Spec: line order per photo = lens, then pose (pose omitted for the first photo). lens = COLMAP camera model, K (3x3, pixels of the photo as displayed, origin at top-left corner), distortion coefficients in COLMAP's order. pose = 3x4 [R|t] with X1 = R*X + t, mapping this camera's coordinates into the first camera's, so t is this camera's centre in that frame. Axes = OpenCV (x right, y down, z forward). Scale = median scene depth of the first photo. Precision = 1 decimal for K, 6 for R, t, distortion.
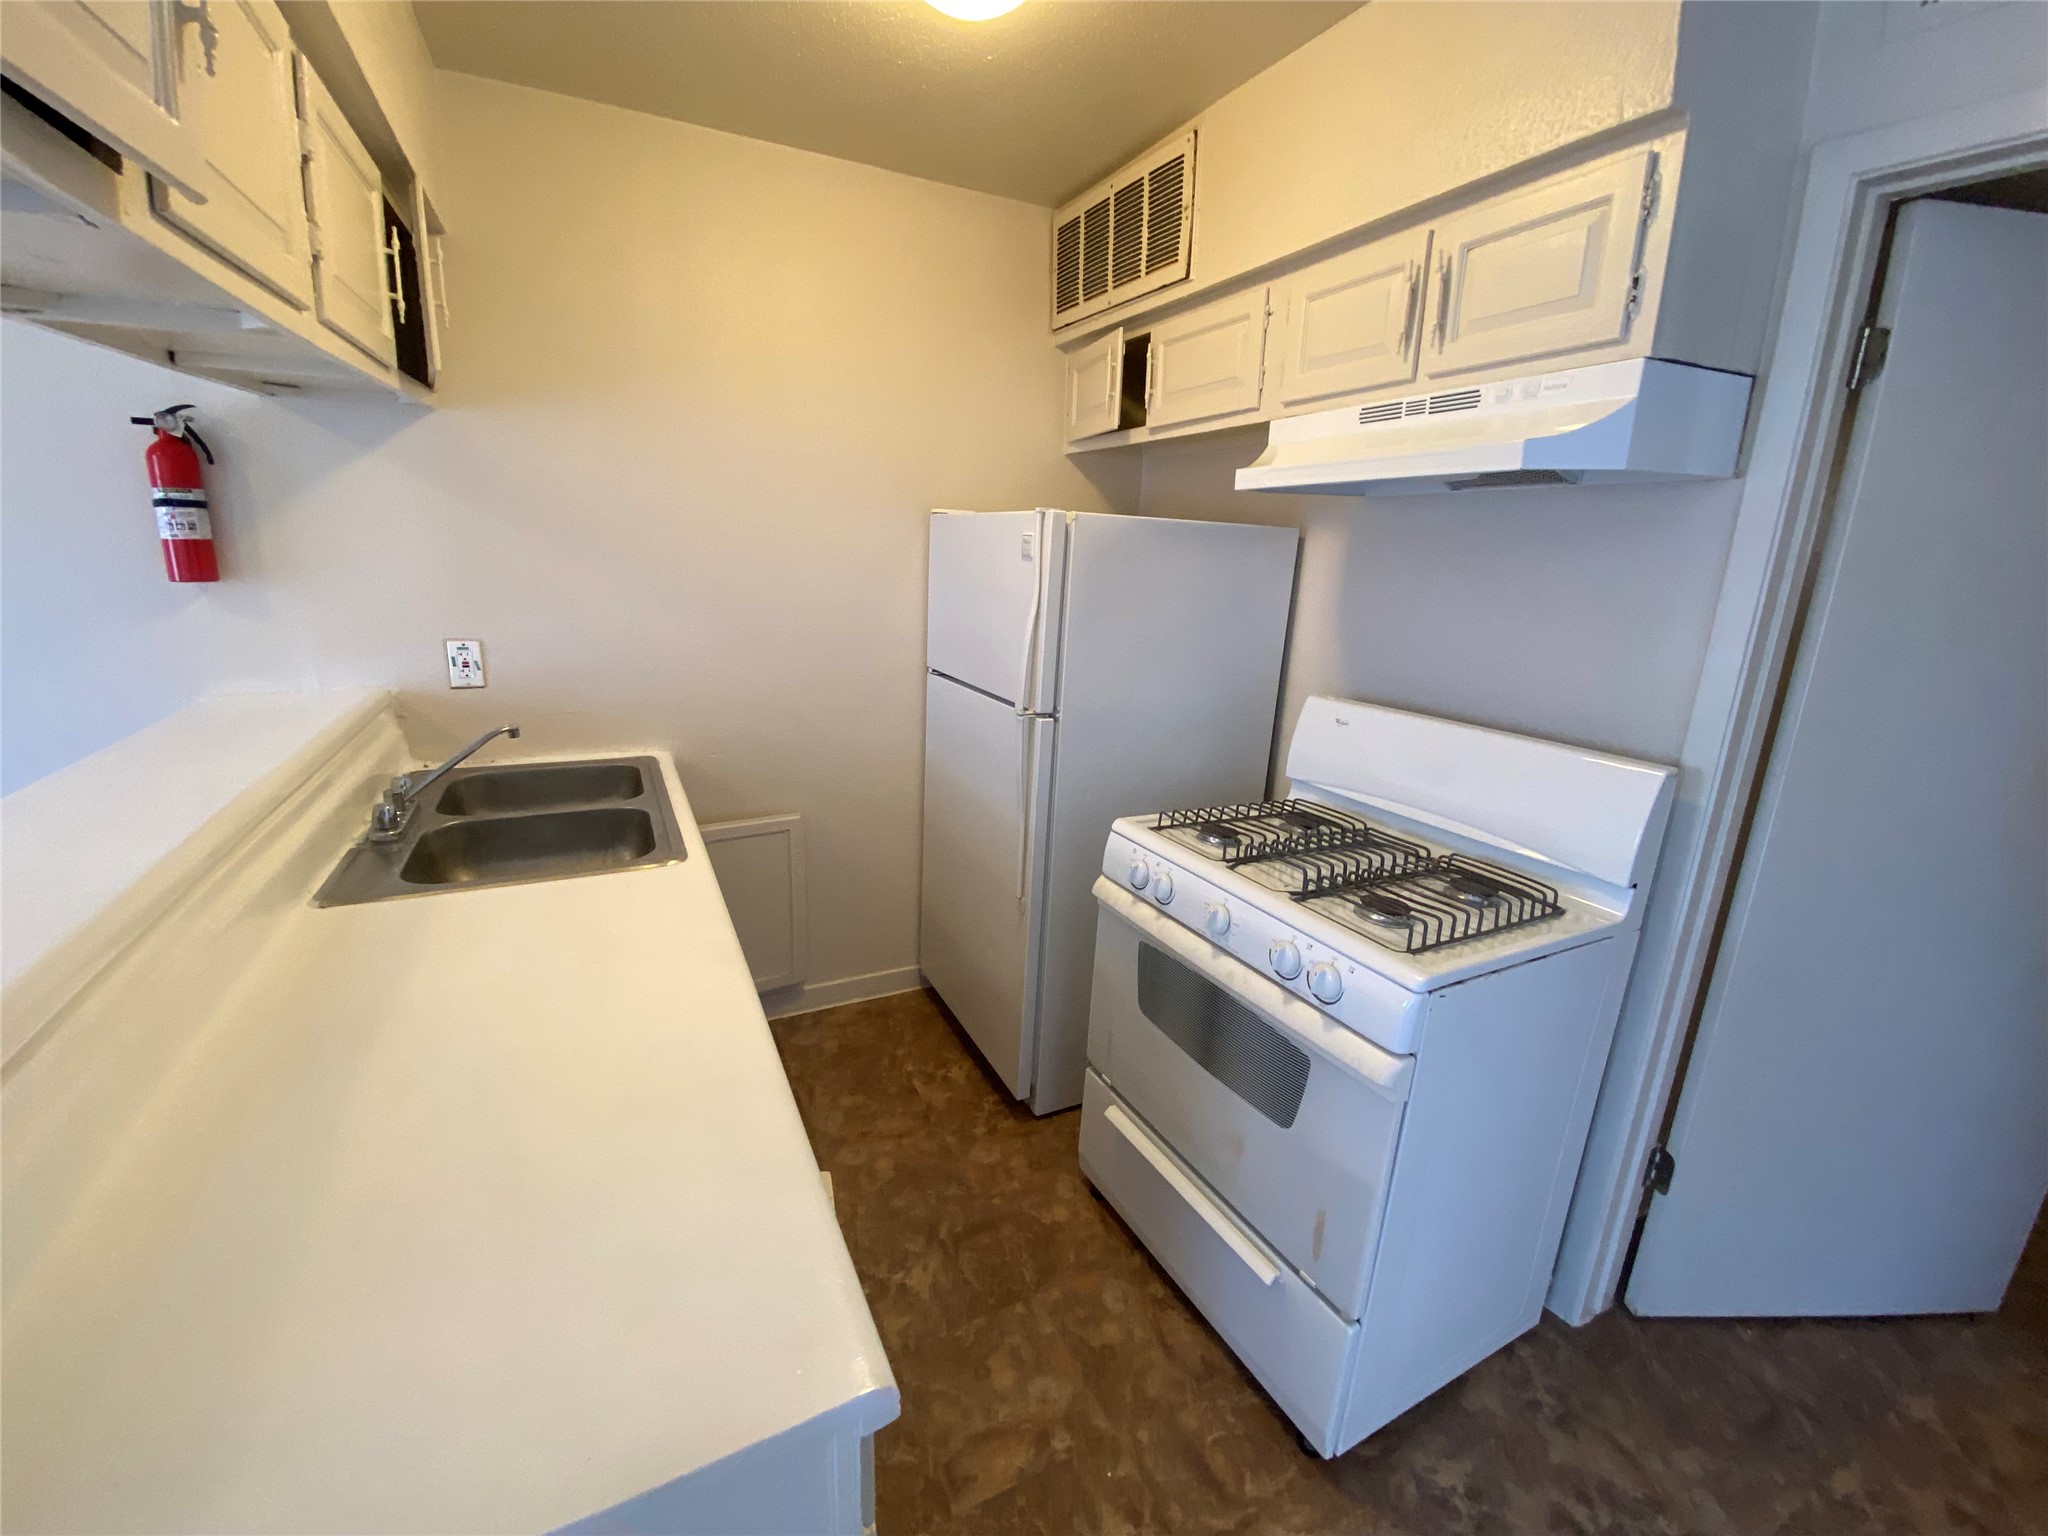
lens RADIAL K [[843.6, 0, 979.4], [0, 843.6, 760.5], [0, 0, 1]] dist [0.000201, -0.010335]
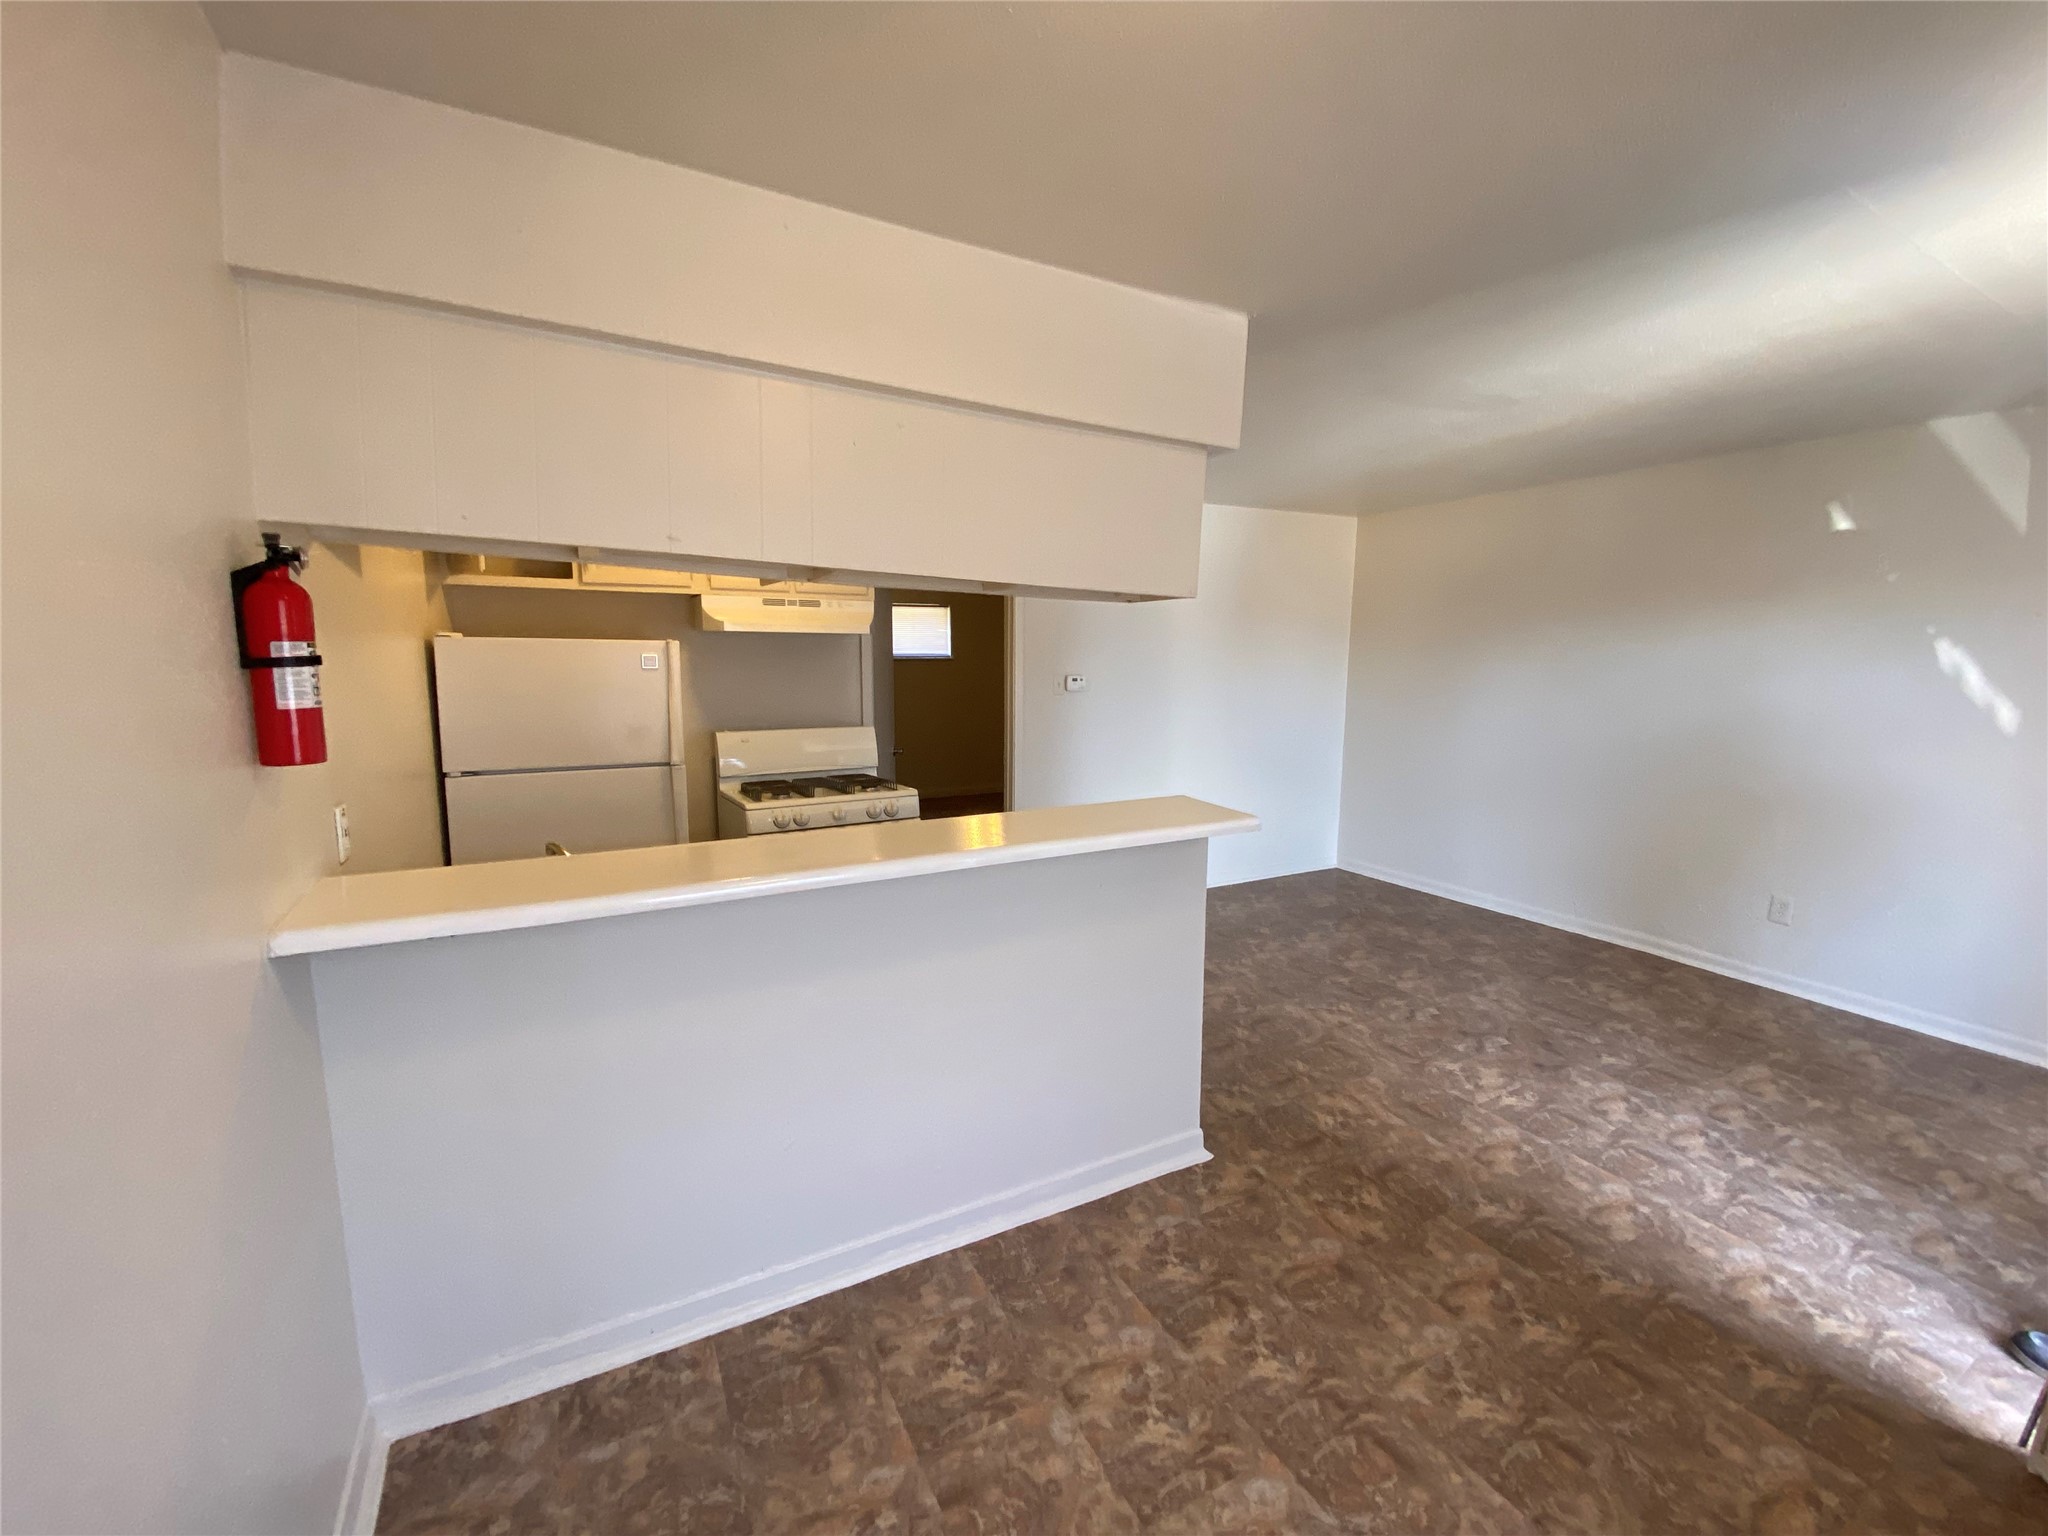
lens RADIAL K [[835.0, 0, 1024.0], [0, 835.0, 768.0], [0, 0, 1]] dist [0.000697, -0.000346]
pose [[-0.072591, -0.184469, 0.980154, -1.919144], [0.228408, 0.953554, 0.196379, -0.257613], [-0.970855, 0.238131, -0.027086, 0.471067]]
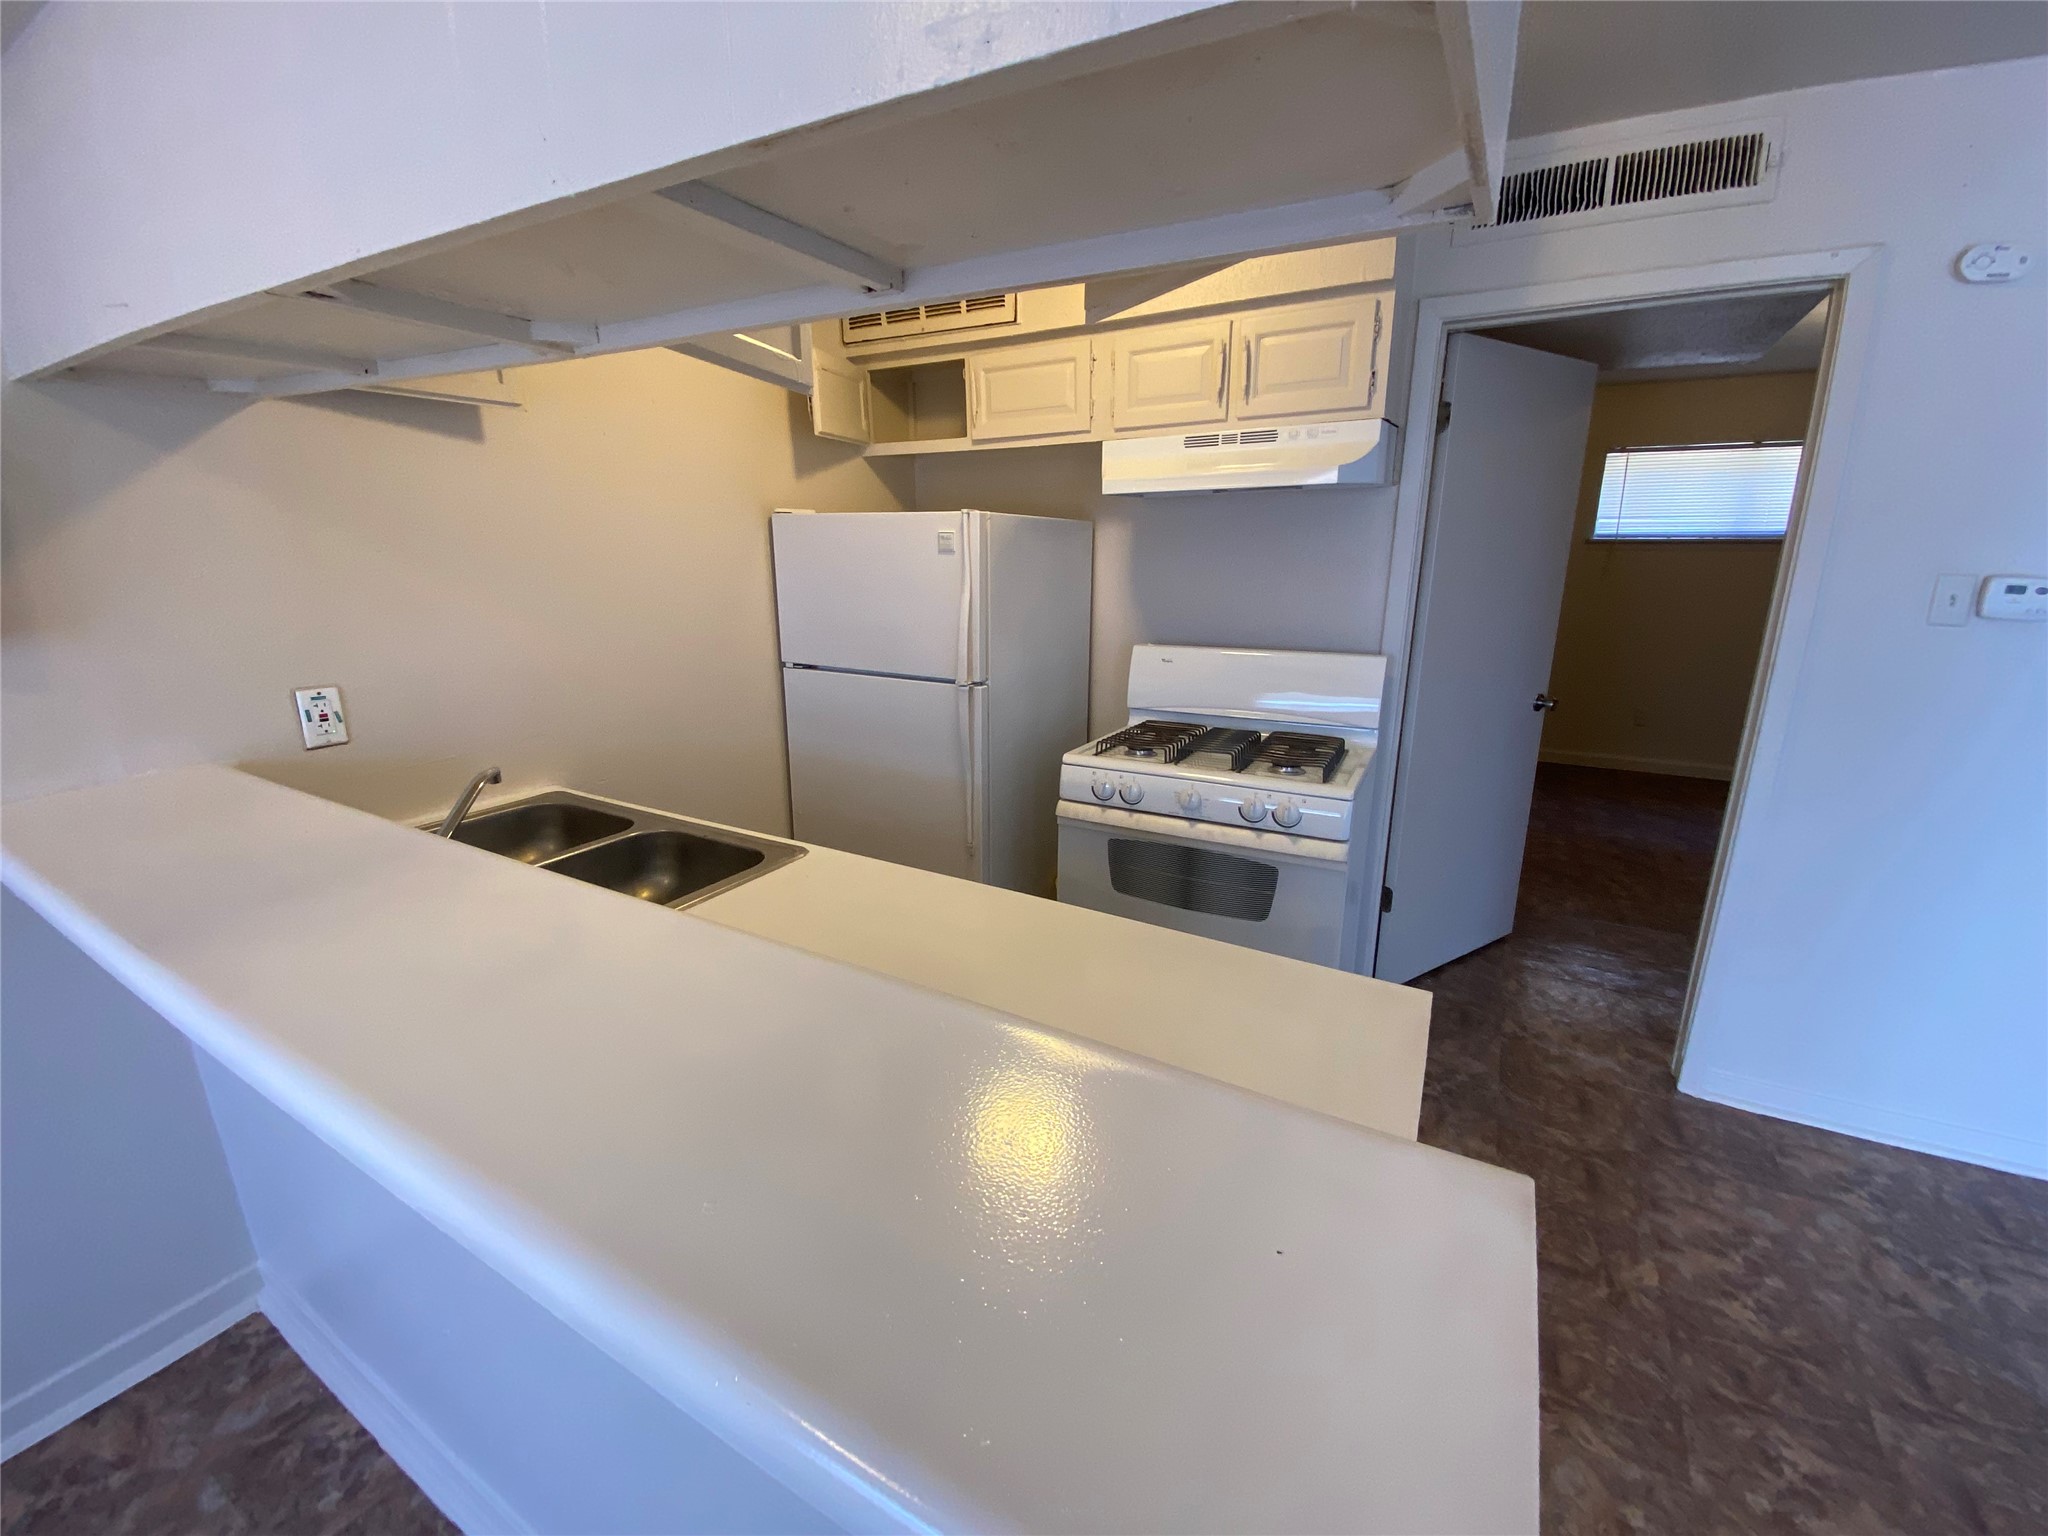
lens RADIAL K [[835.0, 0, 1024.0], [0, 835.0, 768.0], [0, 0, 1]] dist [0.000697, -0.000346]
pose [[0.826699, -0.183402, 0.531913, -0.628444], [0.171042, 0.982559, 0.072951, -0.013773], [-0.536016, 0.030671, 0.843651, -0.035451]]
